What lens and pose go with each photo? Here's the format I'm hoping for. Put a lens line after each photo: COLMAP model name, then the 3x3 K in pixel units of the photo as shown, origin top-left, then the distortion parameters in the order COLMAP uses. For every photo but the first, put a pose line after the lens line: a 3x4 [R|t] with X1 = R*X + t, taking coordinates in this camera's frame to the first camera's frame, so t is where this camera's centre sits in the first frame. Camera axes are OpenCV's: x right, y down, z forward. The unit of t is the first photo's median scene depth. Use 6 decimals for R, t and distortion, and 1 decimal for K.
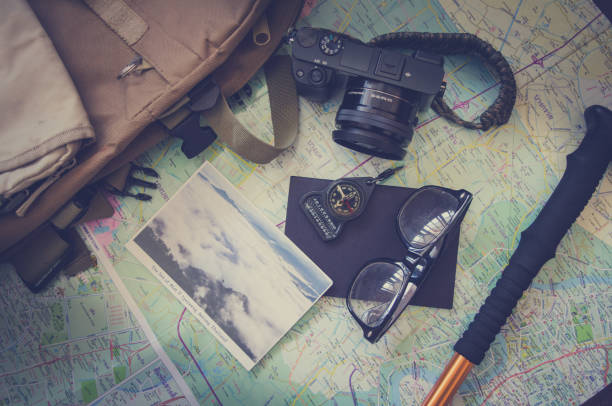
lens RADIAL K [[601.5, 0, 305.3], [0, 601.5, 199.3], [0, 0, 1]] dist [-0.074268, 0.000000]
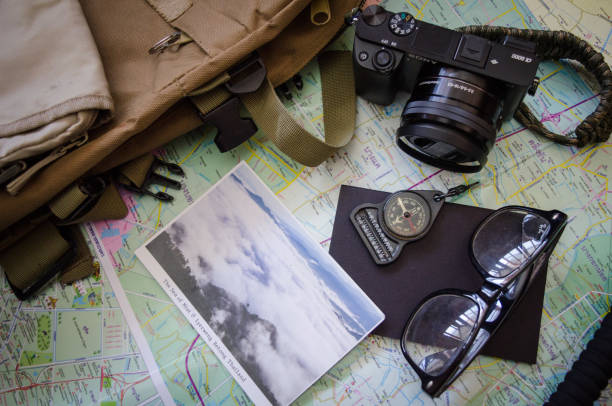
lens RADIAL K [[601.5, 0, 305.9], [0, 601.5, 198.6], [0, 0, 1]] dist [-0.074268, 0.000000]
pose [[0.994987, 0.074113, -0.067136, -0.016107], [-0.083666, 0.984686, -0.152952, 0.112434], [0.054772, 0.157803, 0.985950, 0.186789]]
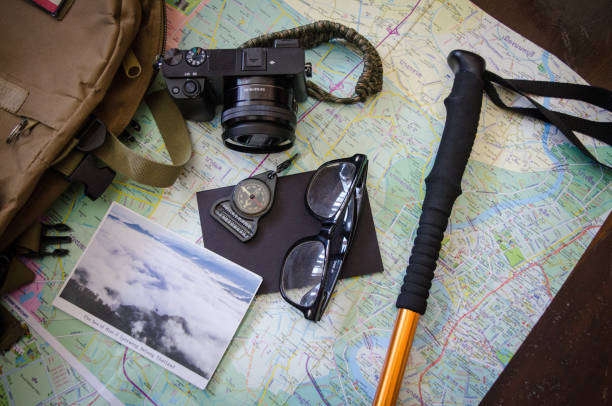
lens RADIAL K [[601.5, 0, 305.7], [0, 601.5, 197.6], [0, 0, 1]] dist [-0.074268, 0.000000]
pose [[0.957848, -0.272061, 0.092255, 0.058367], [0.283700, 0.946336, -0.154795, 0.183754], [-0.045191, 0.174443, 0.983630, -0.014595]]
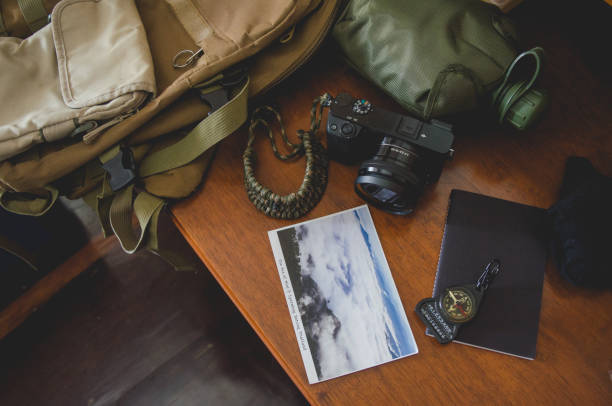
lens RADIAL K [[601.5, 0, 304.2], [0, 601.5, 193.1], [0, 0, 1]] dist [-0.074268, 0.000000]
pose [[0.862187, 0.473216, -0.180831, -0.070914], [-0.504445, 0.834789, -0.220597, 0.236764], [0.046566, 0.281415, 0.958456, -0.118939]]
